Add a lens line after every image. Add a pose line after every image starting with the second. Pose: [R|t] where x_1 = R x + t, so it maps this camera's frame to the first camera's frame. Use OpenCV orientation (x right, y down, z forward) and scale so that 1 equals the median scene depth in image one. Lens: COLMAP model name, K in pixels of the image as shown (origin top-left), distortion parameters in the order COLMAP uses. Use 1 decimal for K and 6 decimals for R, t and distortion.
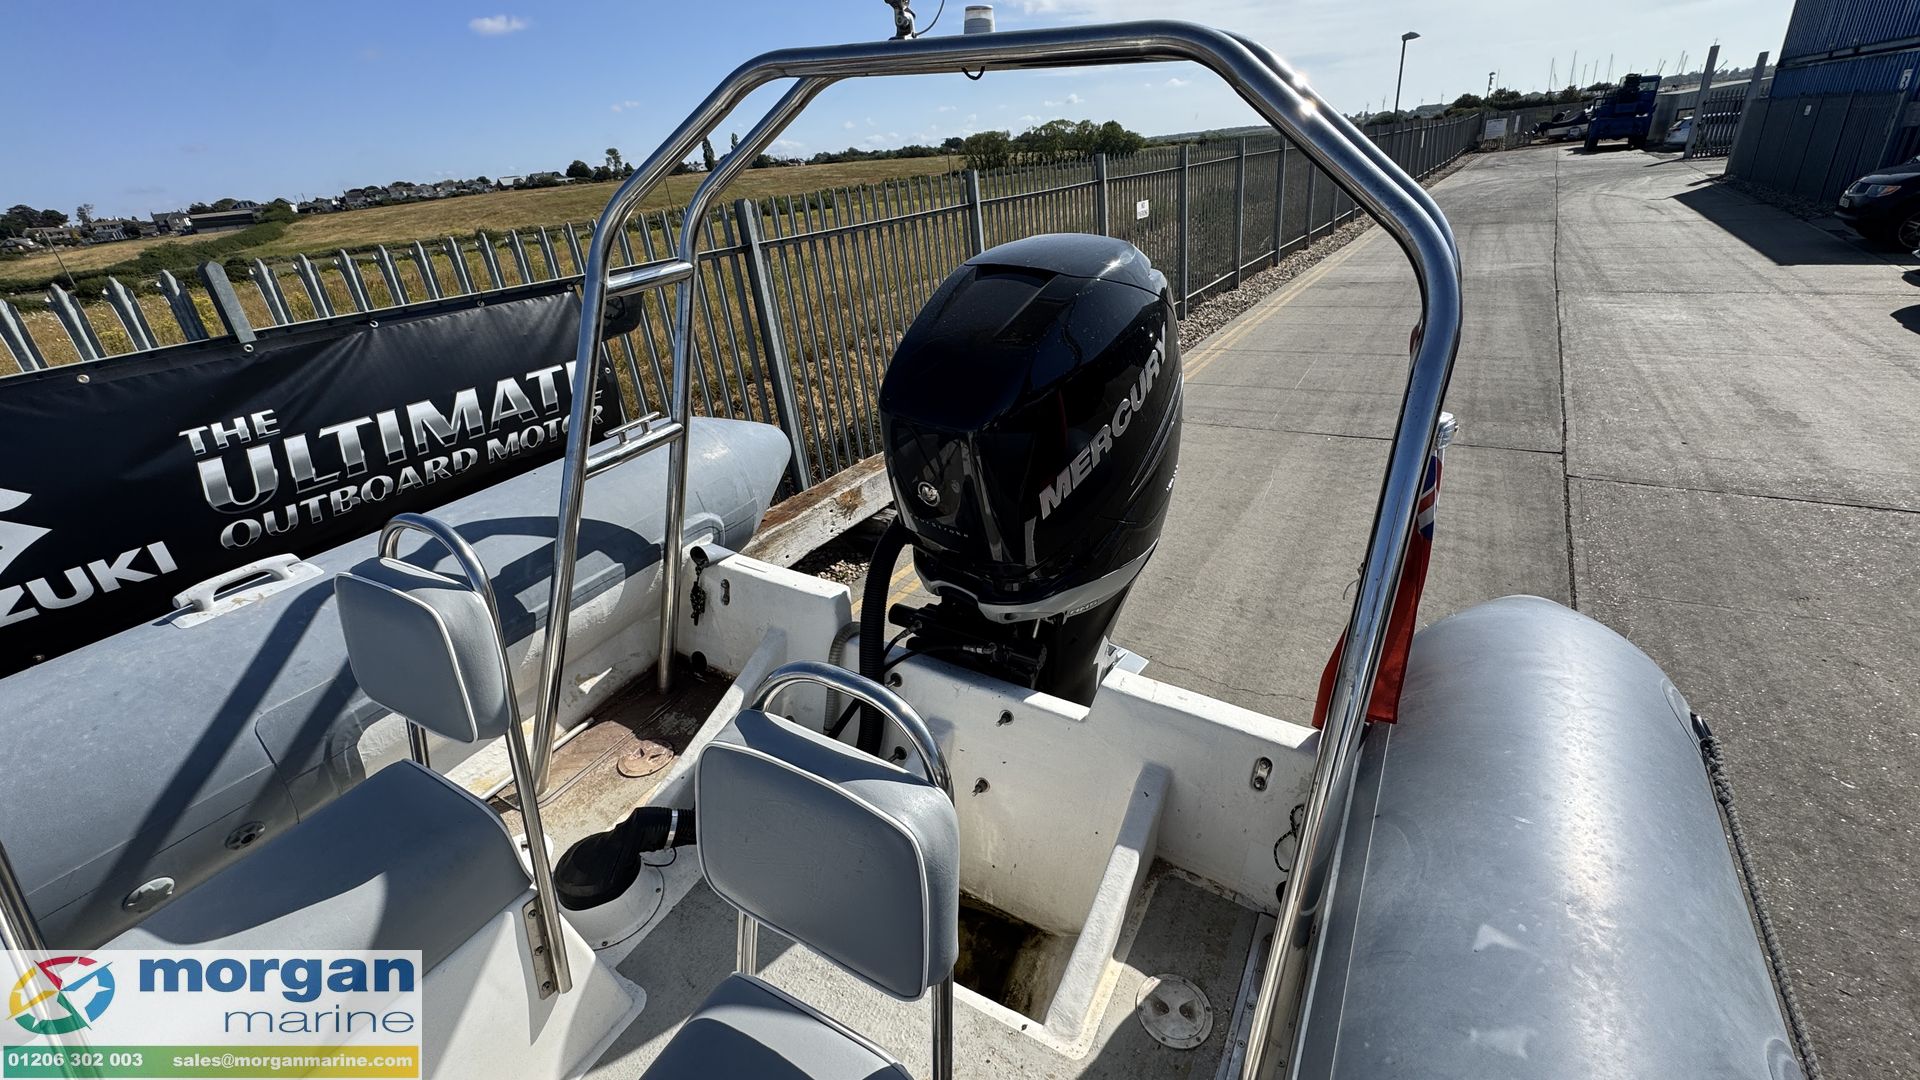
lens RADIAL K [[790.8, 0, 961.7], [0, 790.8, 538.1], [0, 0, 1]] dist [-0.003395, -0.000294]
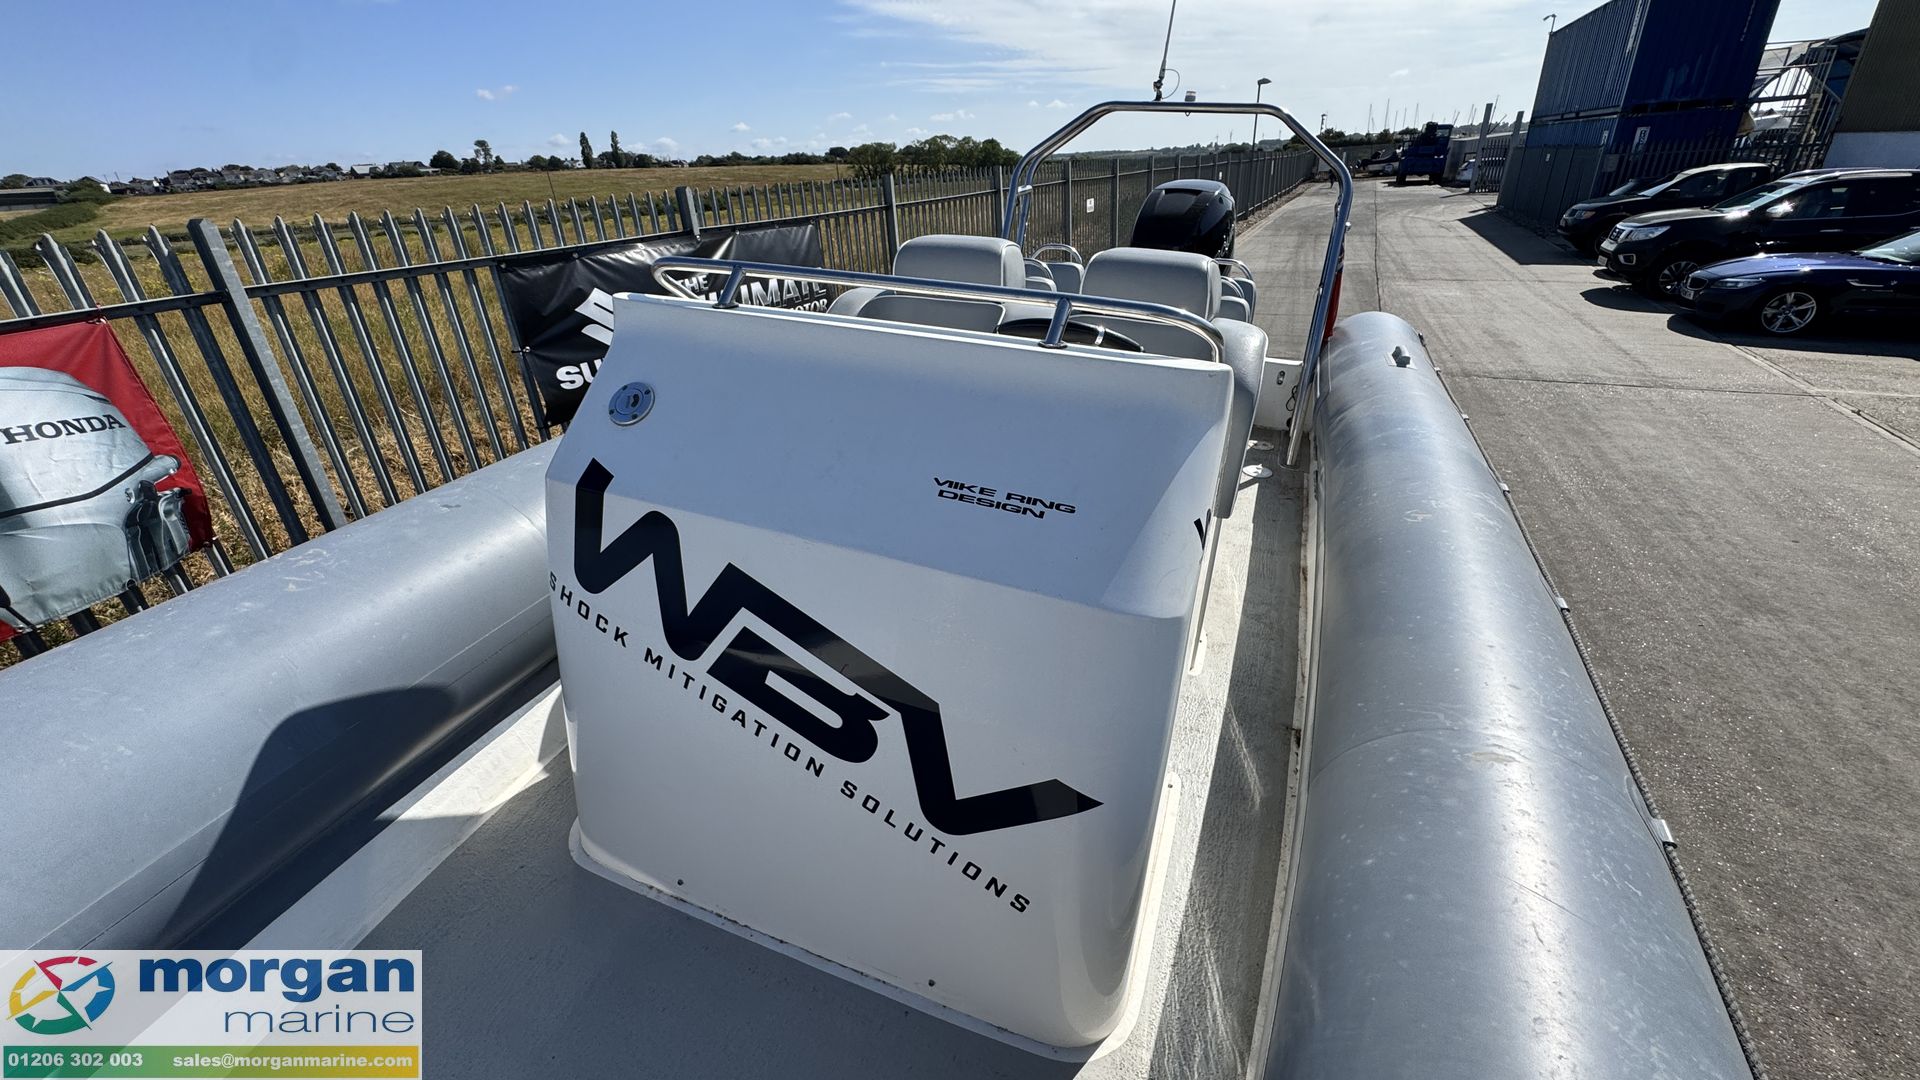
lens RADIAL K [[767.5, 0, 959.2], [0, 767.5, 541.8], [0, 0, 1]] dist [-0.004502, 0.000123]
pose [[0.989656, -0.021271, 0.141878, -0.196101], [0.020874, 0.999773, 0.004286, 0.147240], [-0.141937, -0.001280, 0.989875, -0.258759]]
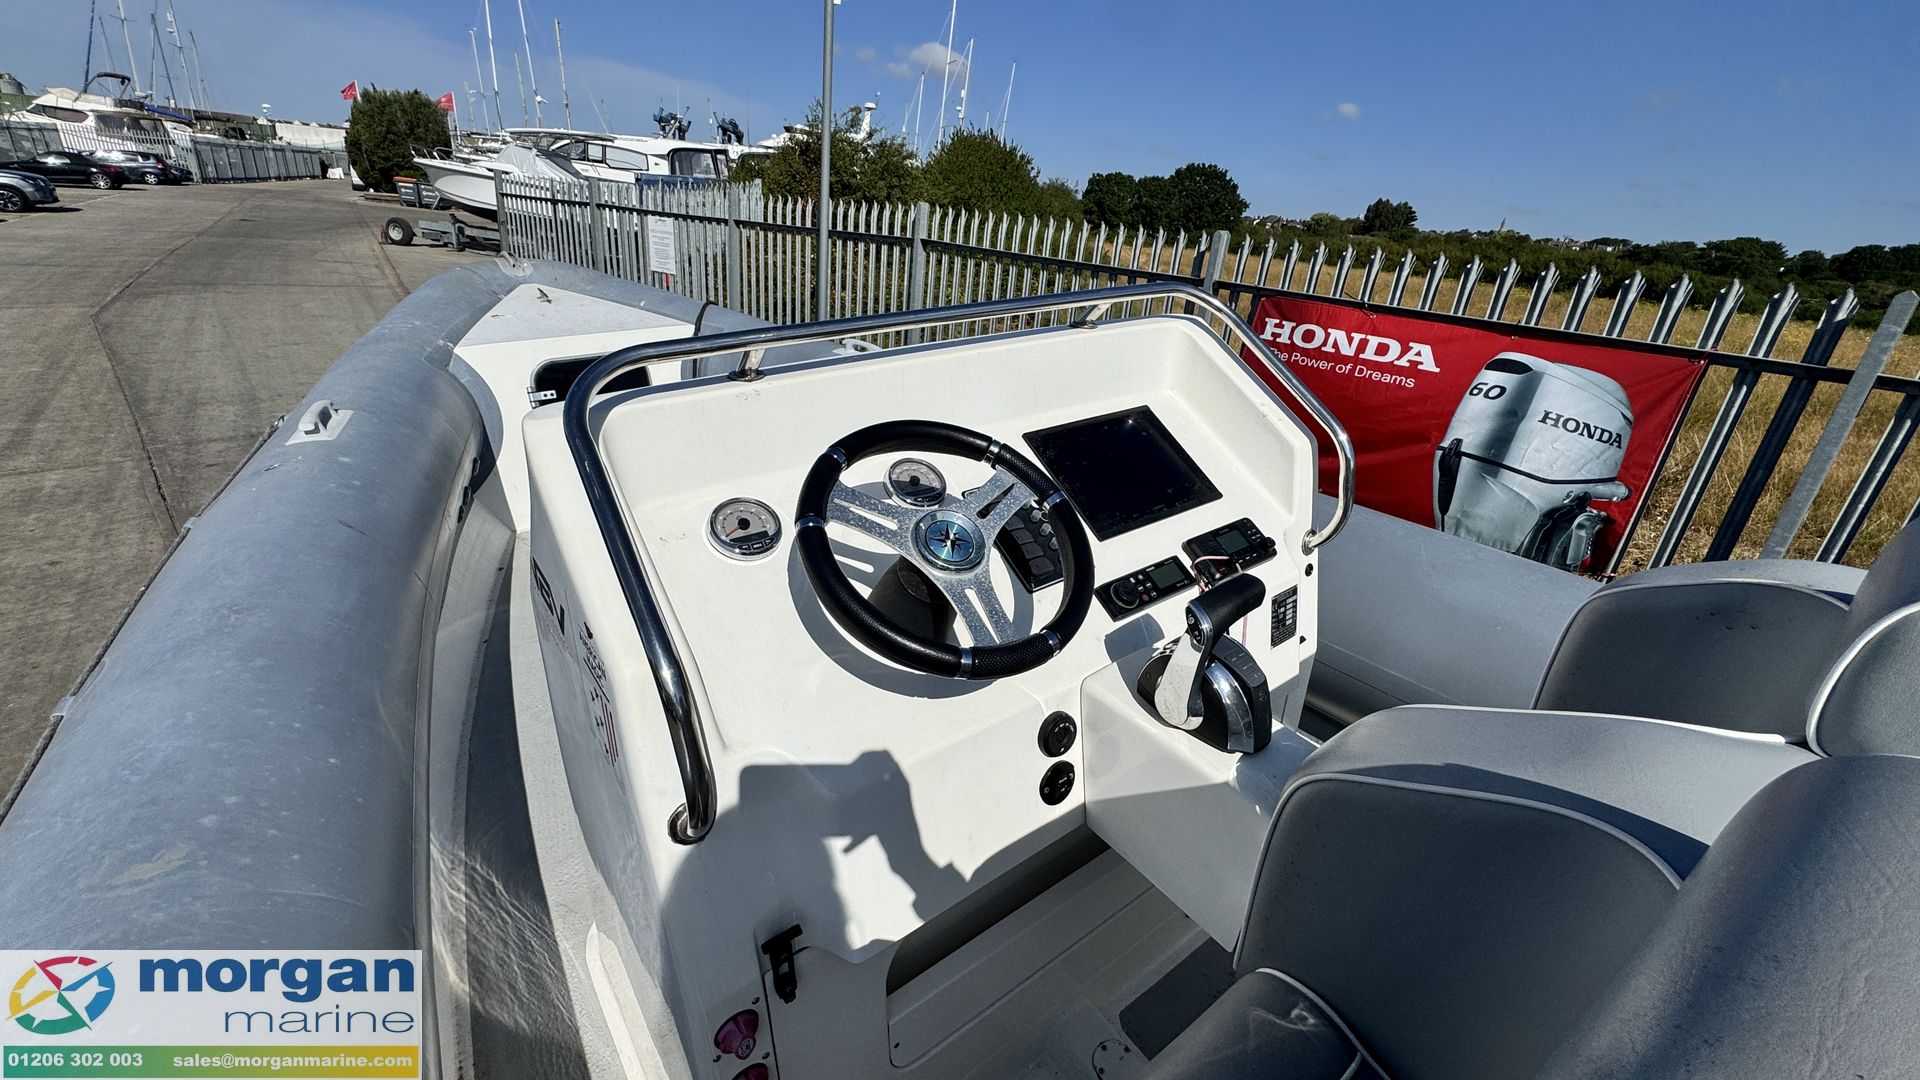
lens RADIAL K [[790.8, 0, 961.7], [0, 790.8, 538.1], [0, 0, 1]] dist [-0.003395, -0.000294]
pose [[-0.389657, 0.411355, -0.823987, -0.070930], [-0.434204, 0.706968, 0.558268, 0.053235], [0.812179, 0.575311, -0.096863, -0.078557]]
